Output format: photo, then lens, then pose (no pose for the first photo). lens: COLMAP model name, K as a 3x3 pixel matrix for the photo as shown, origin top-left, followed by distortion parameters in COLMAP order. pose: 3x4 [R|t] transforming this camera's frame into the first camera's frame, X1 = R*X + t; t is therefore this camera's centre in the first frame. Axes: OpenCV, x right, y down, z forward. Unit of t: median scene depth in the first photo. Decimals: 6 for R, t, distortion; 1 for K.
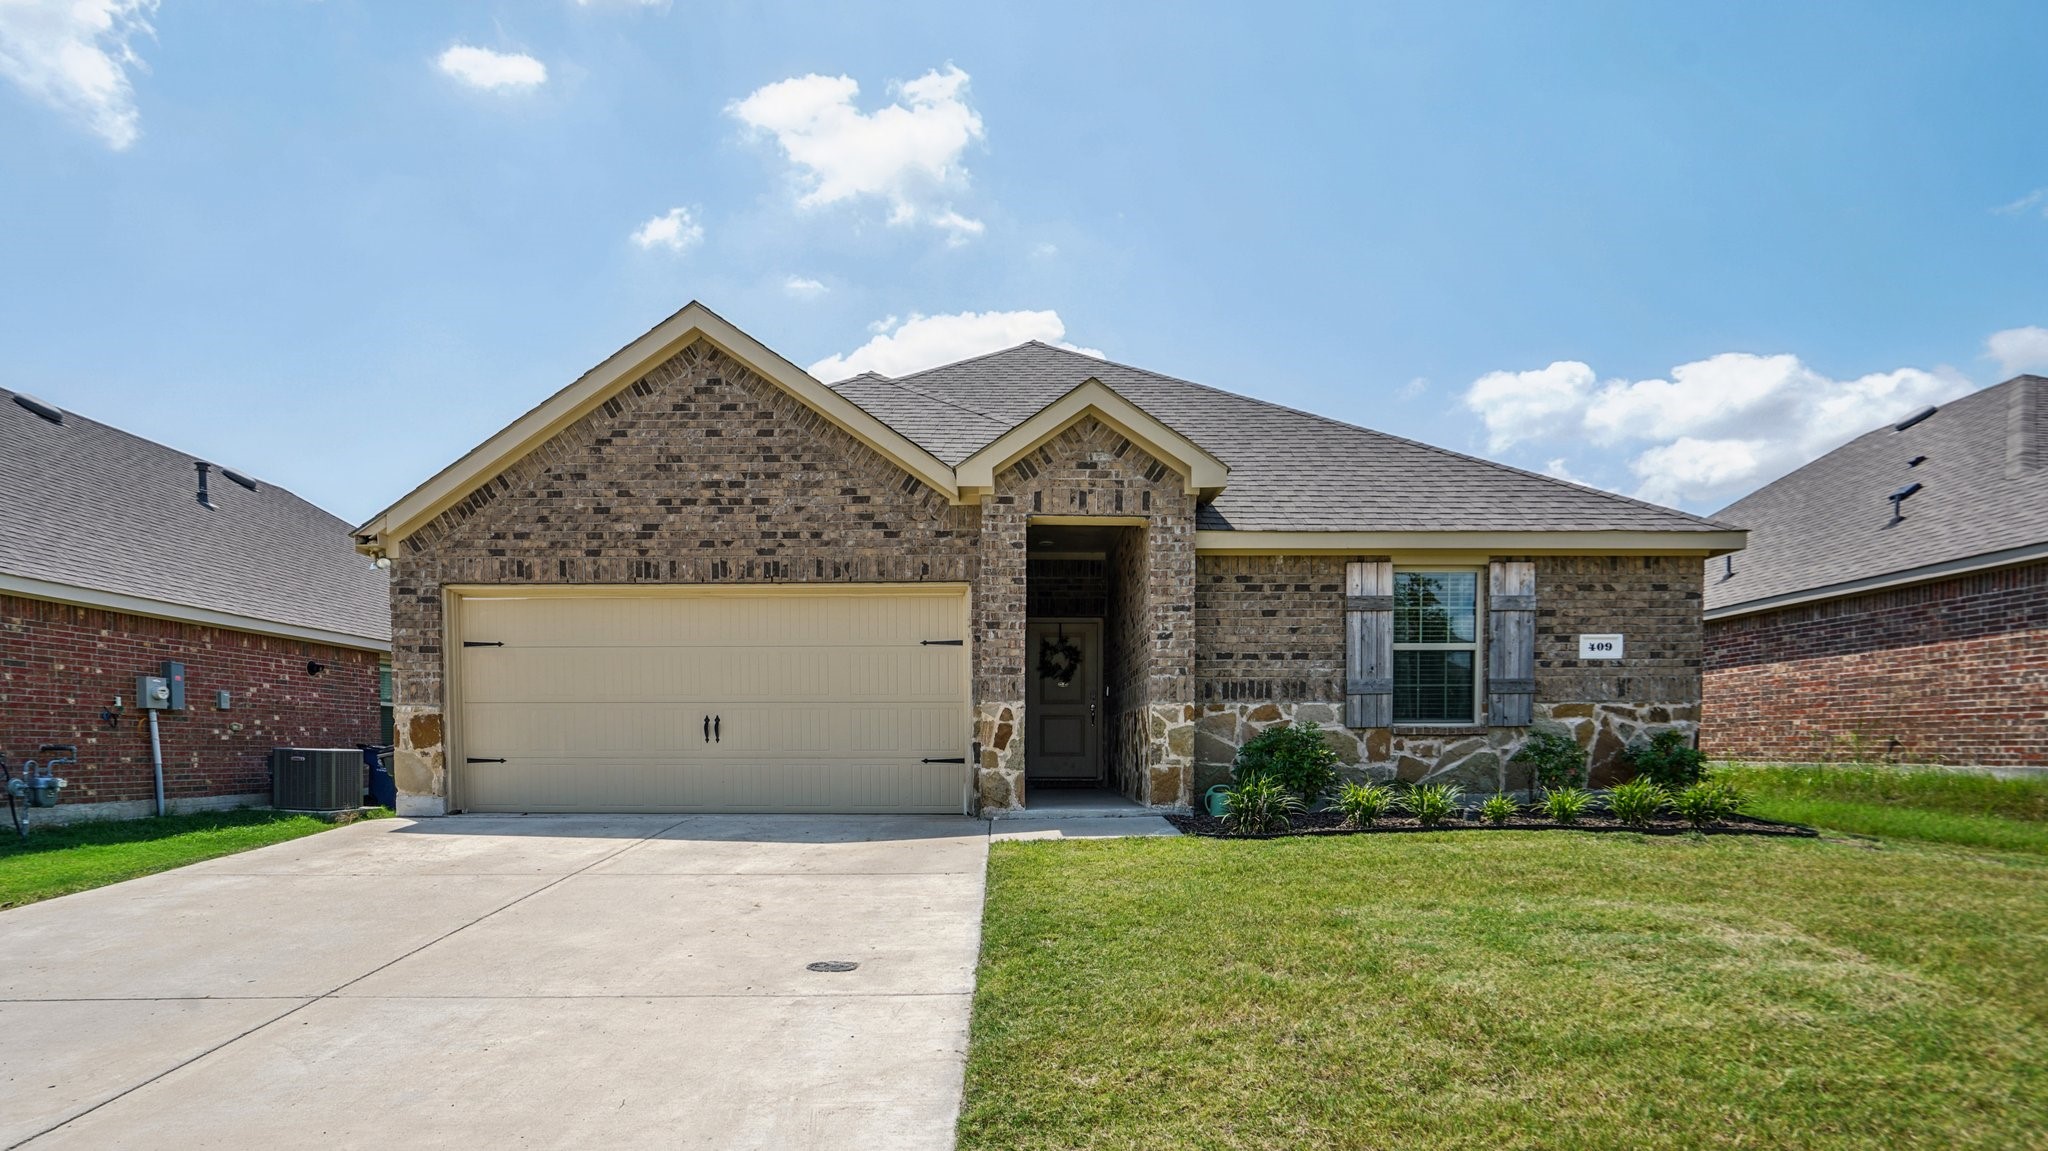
lens RADIAL K [[968.1, 0, 1023.3], [0, 968.1, 645.6], [0, 0, 1]] dist [-0.011990, 0.000060]
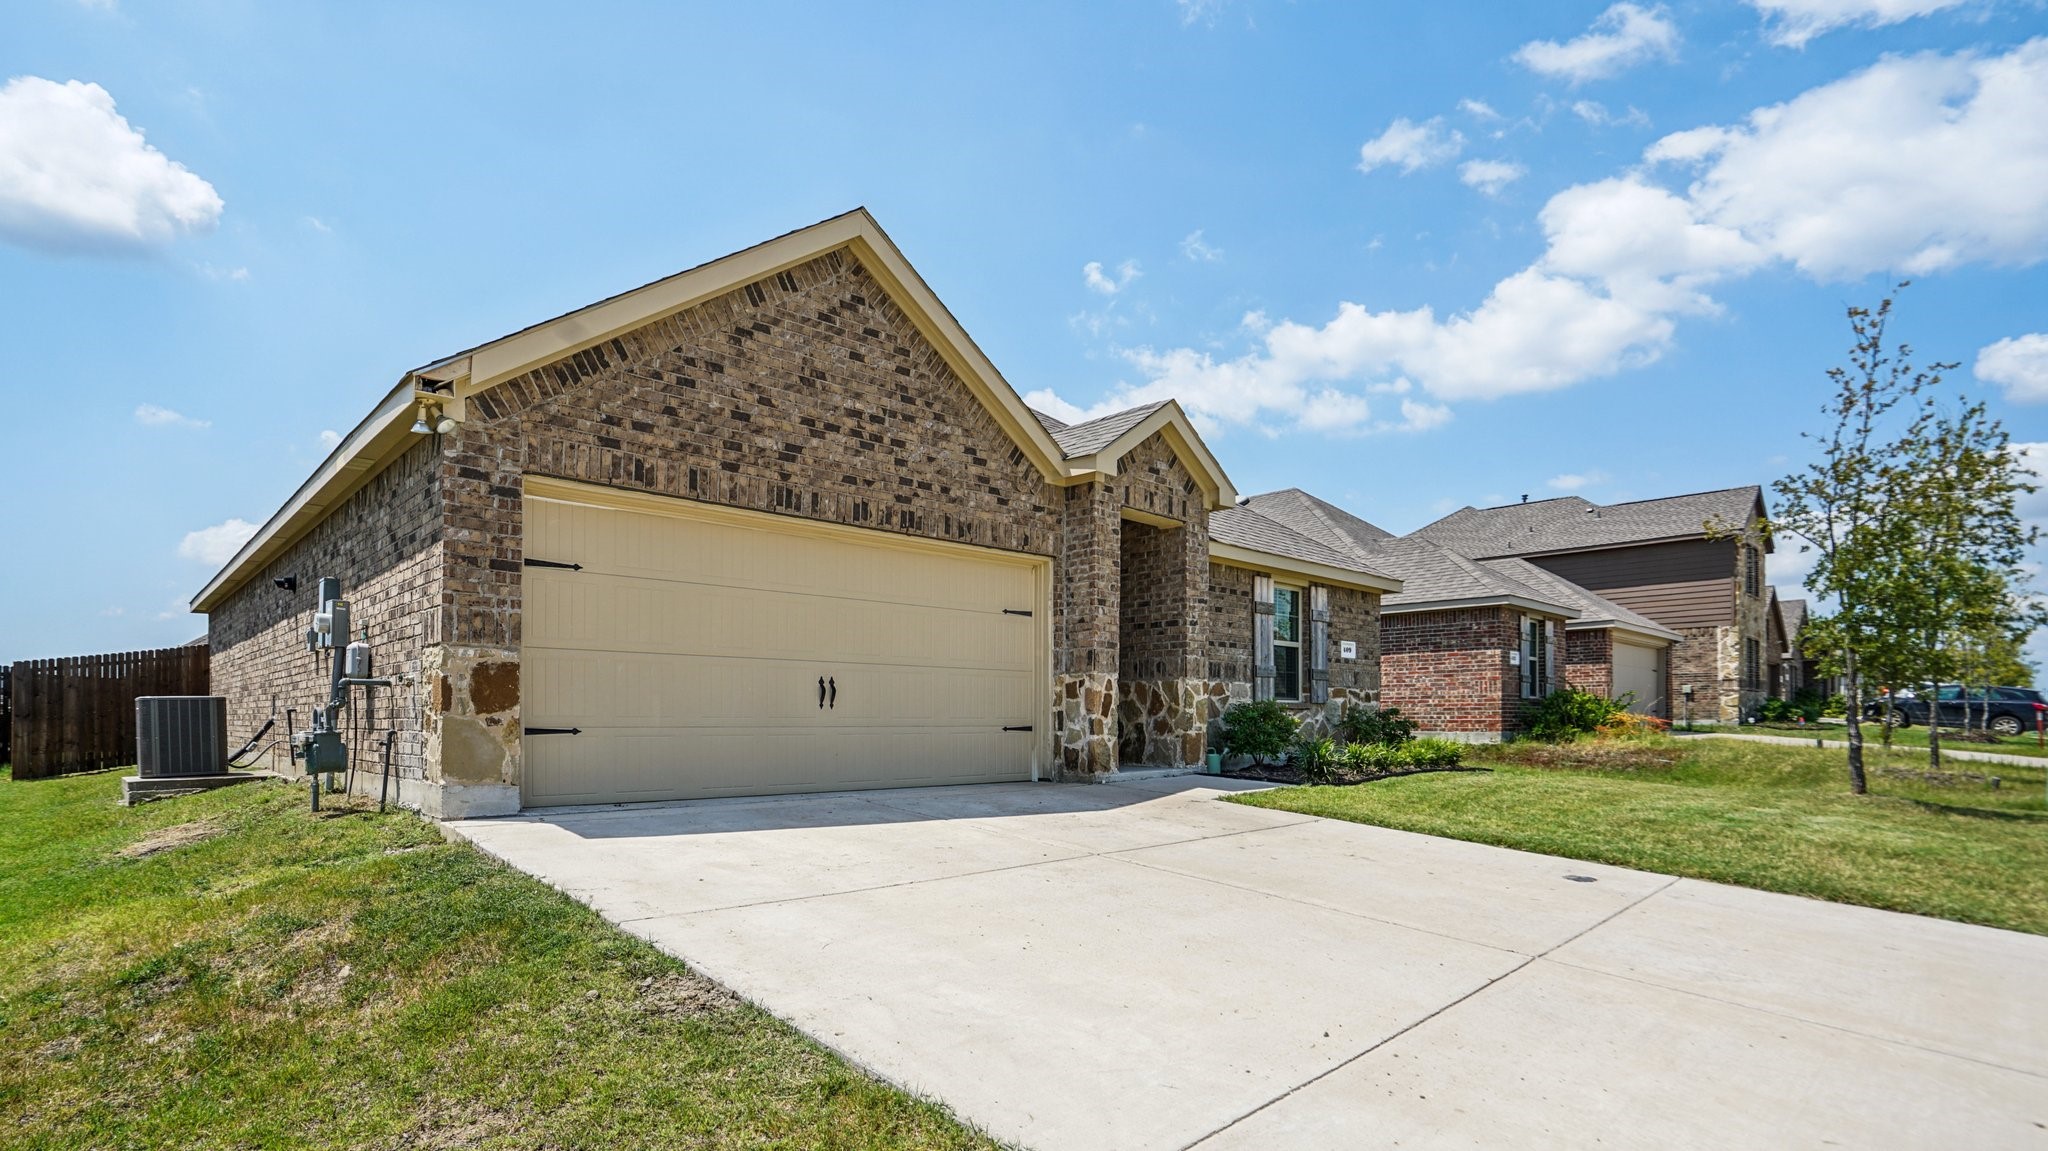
lens RADIAL K [[962.7, 0, 1016.7], [0, 962.7, 563.9], [0, 0, 1]] dist [-0.002910, -0.000251]
pose [[0.732661, 0.111210, 0.671447, -0.791508], [-0.070386, 0.993651, -0.087773, 0.036107], [-0.676945, 0.017048, 0.735836, 0.257881]]
